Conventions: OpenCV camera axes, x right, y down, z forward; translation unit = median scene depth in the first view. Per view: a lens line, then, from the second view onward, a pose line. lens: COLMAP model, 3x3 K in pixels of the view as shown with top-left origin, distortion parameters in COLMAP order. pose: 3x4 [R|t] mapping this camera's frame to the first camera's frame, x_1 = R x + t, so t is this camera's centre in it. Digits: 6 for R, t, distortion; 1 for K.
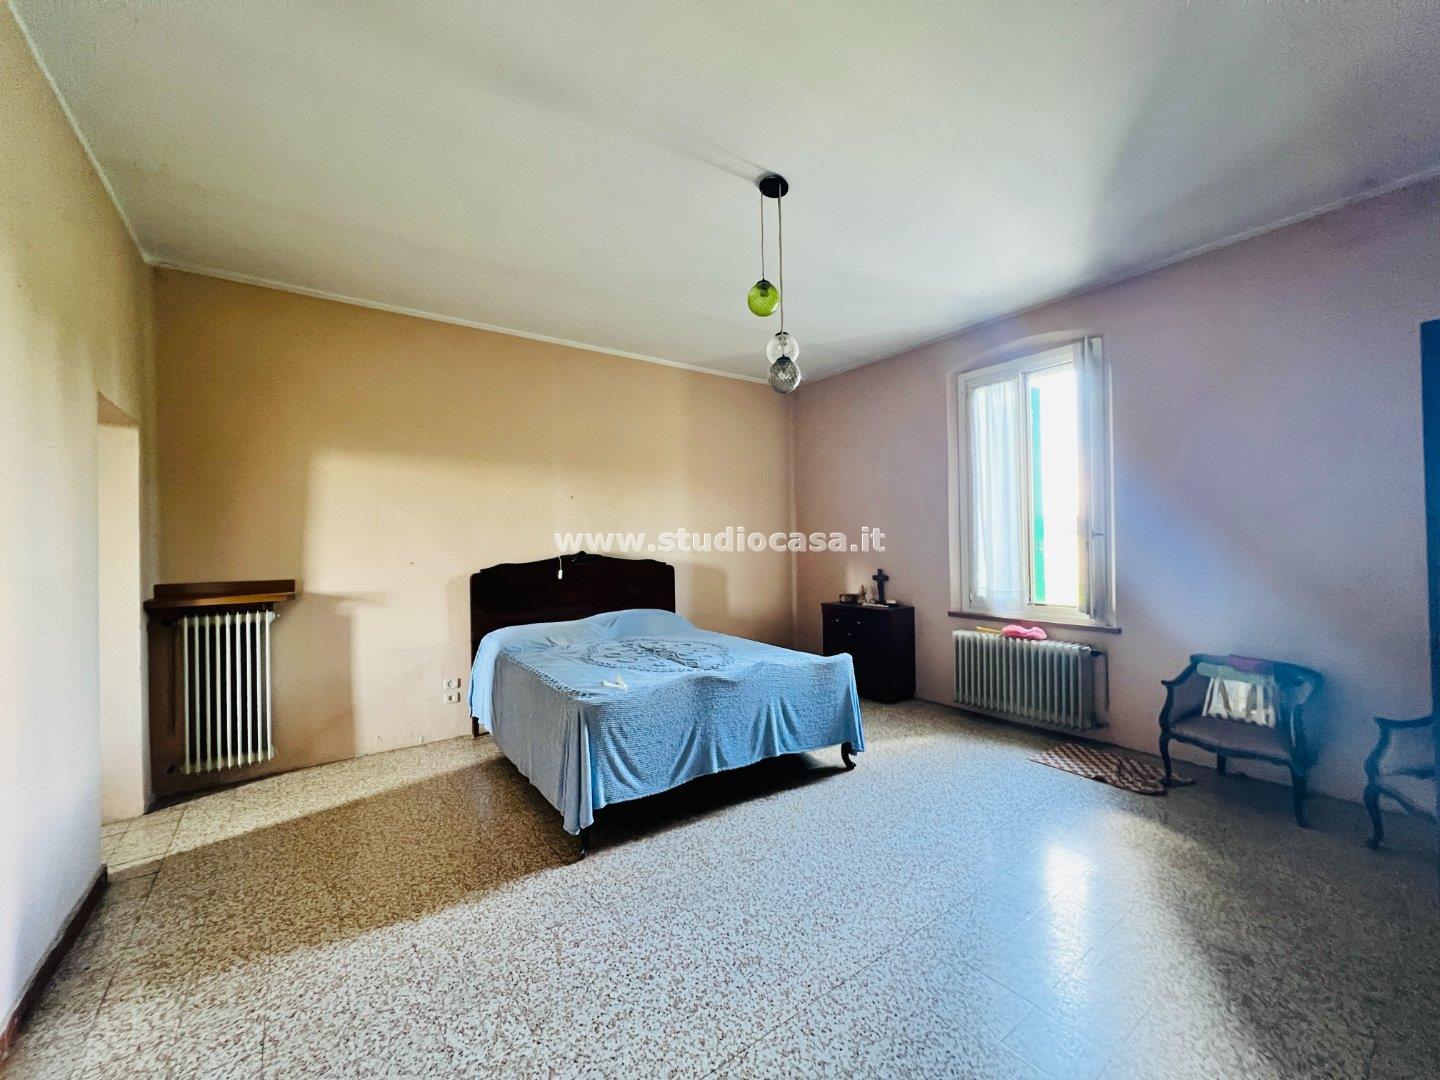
lens RADIAL K [[579.8, 0, 715.0], [0, 579.8, 536.4], [0, 0, 1]] dist [0.000135, 0.000389]
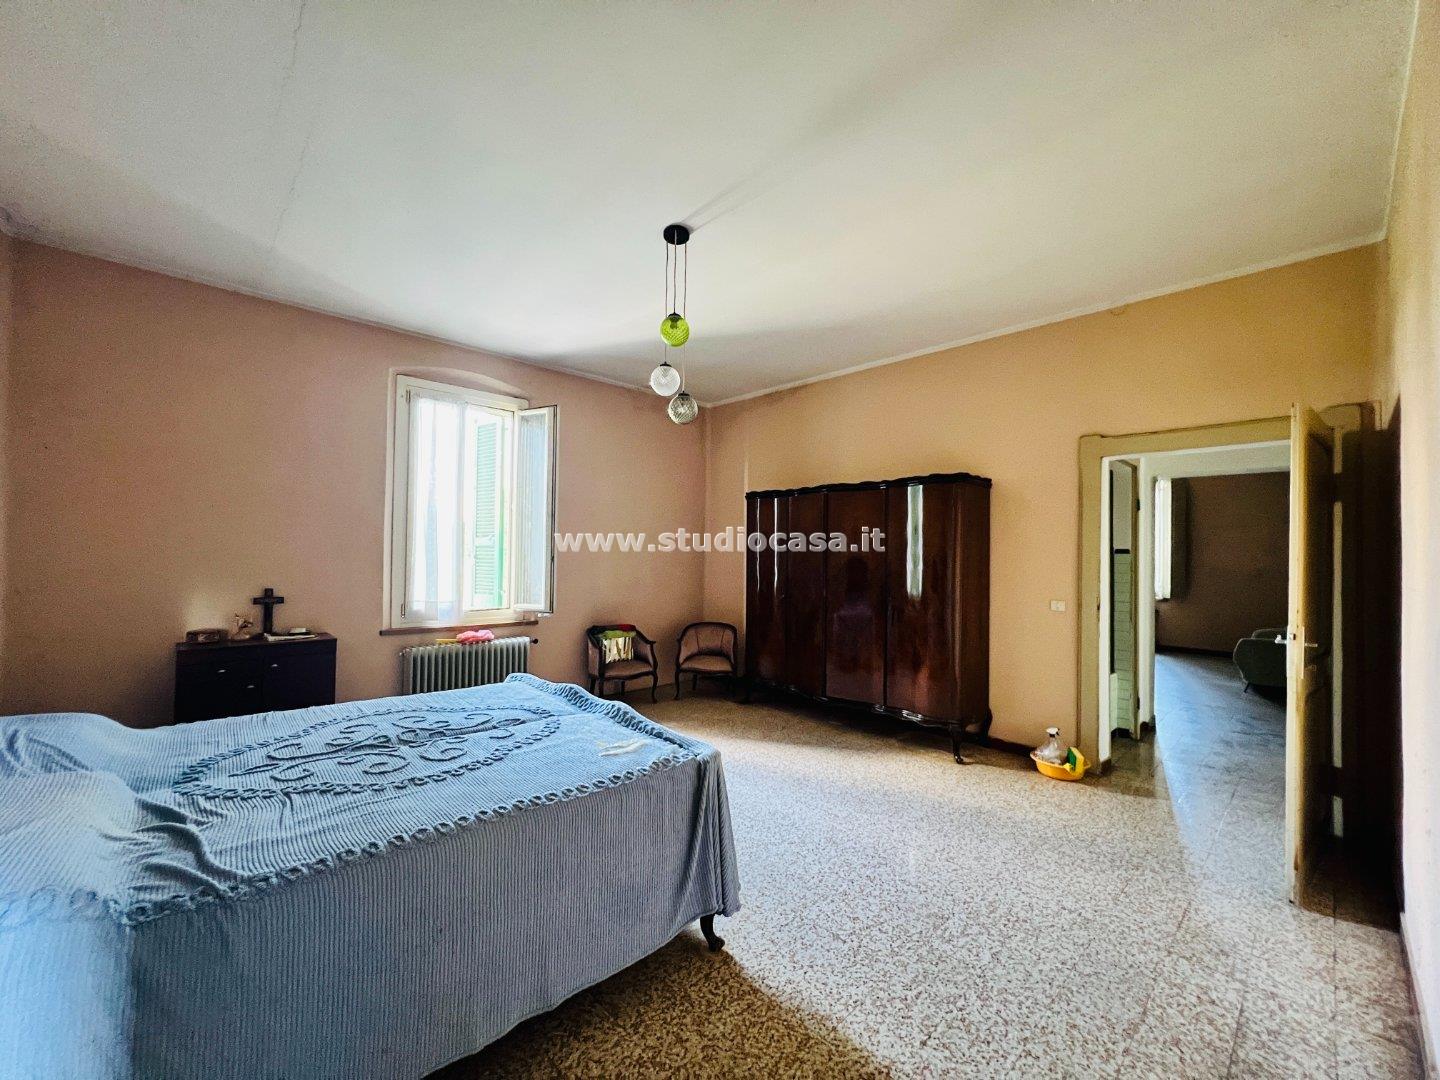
lens RADIAL K [[579.8, 0, 709.8], [0, 579.8, 547.9], [0, 0, 1]] dist [0.000135, 0.000389]
pose [[-0.124226, 0.024195, 0.991959, -1.455701], [-0.029568, 0.999168, -0.028074, 0.028418], [-0.991813, -0.032818, -0.123407, 1.572498]]
